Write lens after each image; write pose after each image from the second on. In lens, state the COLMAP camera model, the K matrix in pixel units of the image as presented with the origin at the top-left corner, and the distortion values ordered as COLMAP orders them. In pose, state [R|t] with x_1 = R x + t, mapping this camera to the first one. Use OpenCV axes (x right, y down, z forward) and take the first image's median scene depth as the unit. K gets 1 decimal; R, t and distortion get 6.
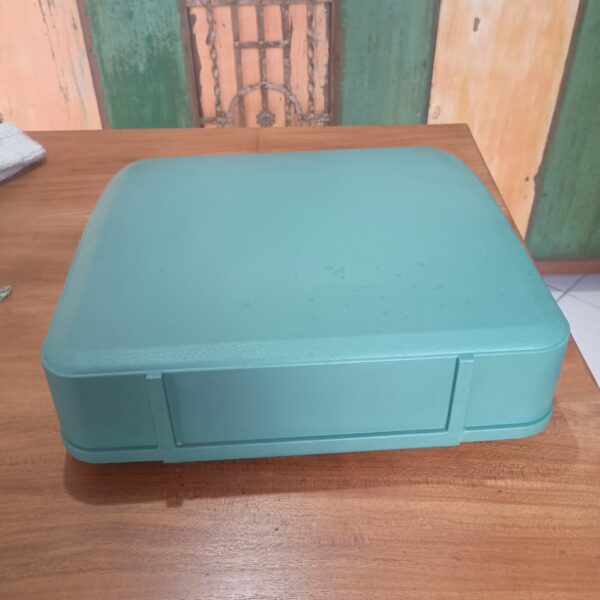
lens RADIAL K [[711.7, 0, 303.8], [0, 711.7, 303.0], [0, 0, 1]] dist [0.020587, 0.000000]
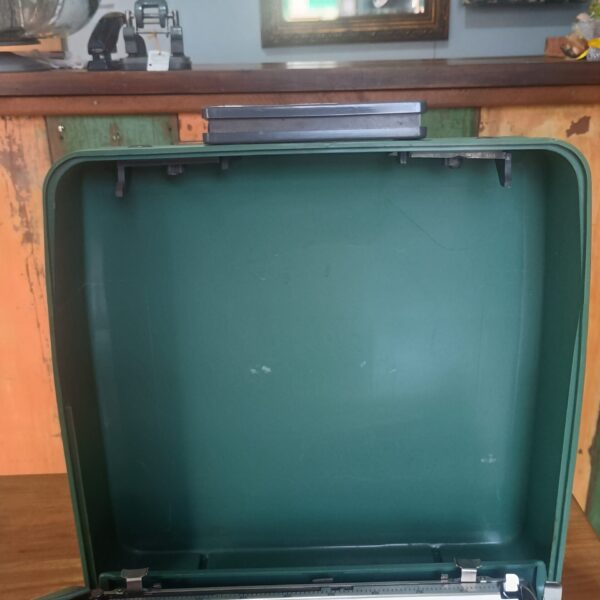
lens RADIAL K [[711.7, 0, 293.4], [0, 711.7, 310.0], [0, 0, 1]] dist [0.020587, 0.000000]
pose [[0.999892, -0.012083, -0.008382, -0.059829], [0.009464, 0.965003, -0.262069, -0.319976], [0.011256, 0.261961, 0.965013, 0.346196]]
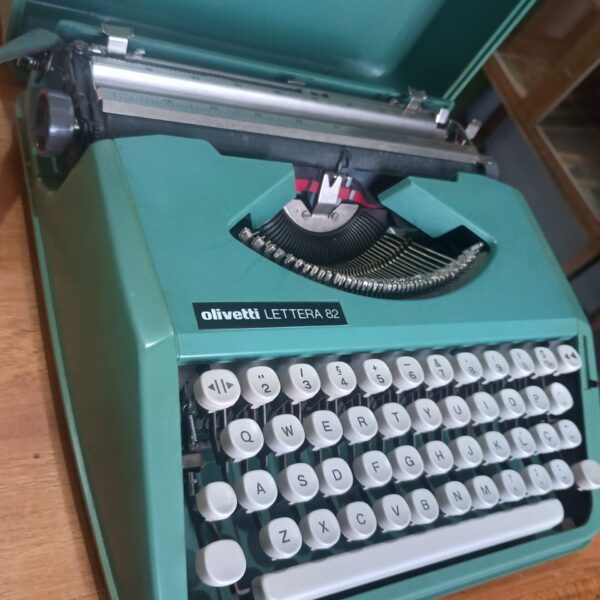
lens RADIAL K [[711.7, 0, 302.6], [0, 711.7, 305.9], [0, 0, 1]] dist [0.020587, 0.000000]
pose [[0.820455, -0.001590, 0.571709, -0.485597], [-0.213484, 0.926810, 0.308947, -0.253771], [-0.530357, -0.375528, 0.760066, 0.503429]]
